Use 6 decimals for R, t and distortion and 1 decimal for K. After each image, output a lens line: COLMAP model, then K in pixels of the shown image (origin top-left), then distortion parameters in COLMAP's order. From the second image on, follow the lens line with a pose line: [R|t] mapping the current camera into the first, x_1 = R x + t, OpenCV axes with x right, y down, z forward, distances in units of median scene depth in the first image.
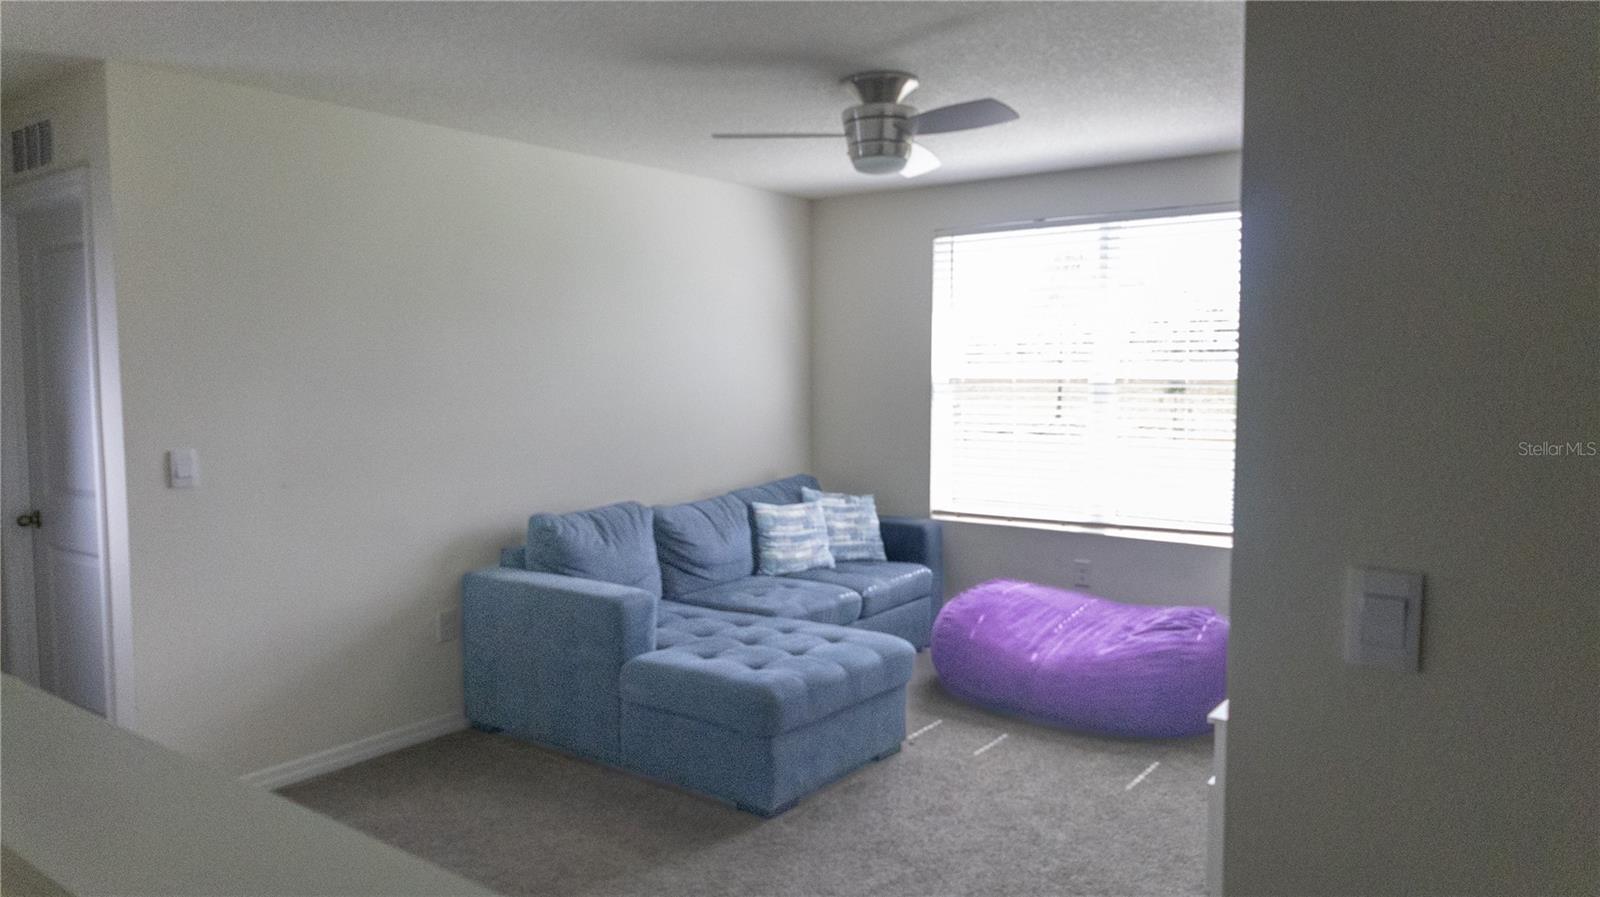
lens RADIAL K [[1104.4, 0, 800.0], [0, 1104.4, 448.5], [0, 0, 1]] dist [-0.002734, 0.003045]
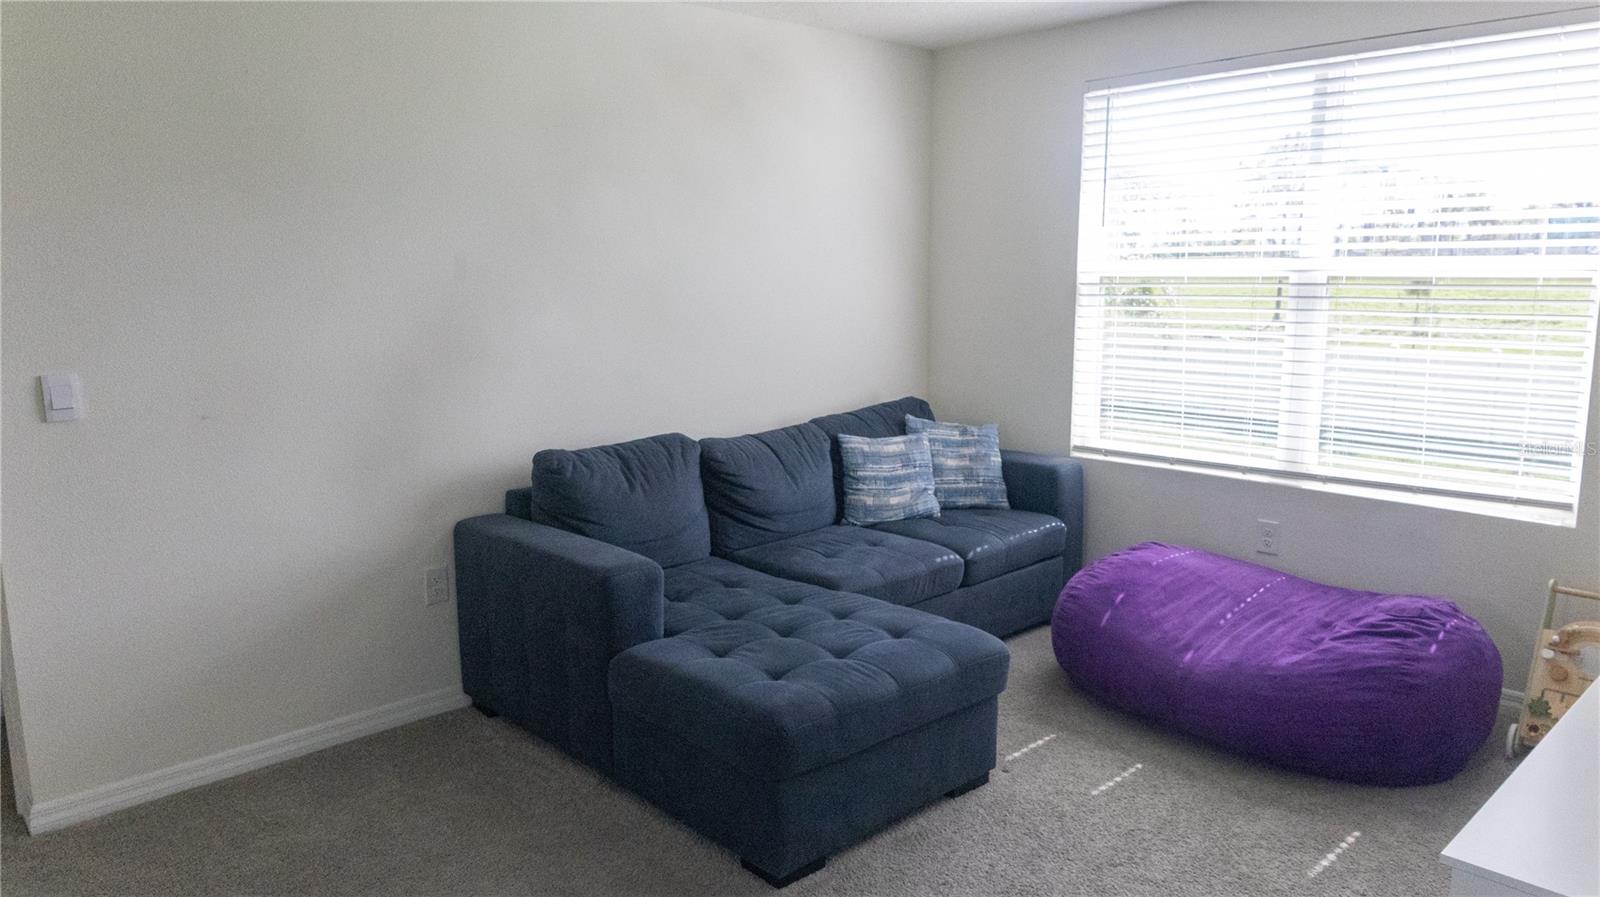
lens RADIAL K [[1086.7, 0, 800.0], [0, 1086.7, 448.5], [0, 0, 1]] dist [0.004221, -0.000686]
pose [[0.983005, 0.023116, -0.182117, 0.082149], [-0.005965, 0.995539, 0.094165, -0.016723], [0.183481, -0.091478, 0.978758, 0.238771]]
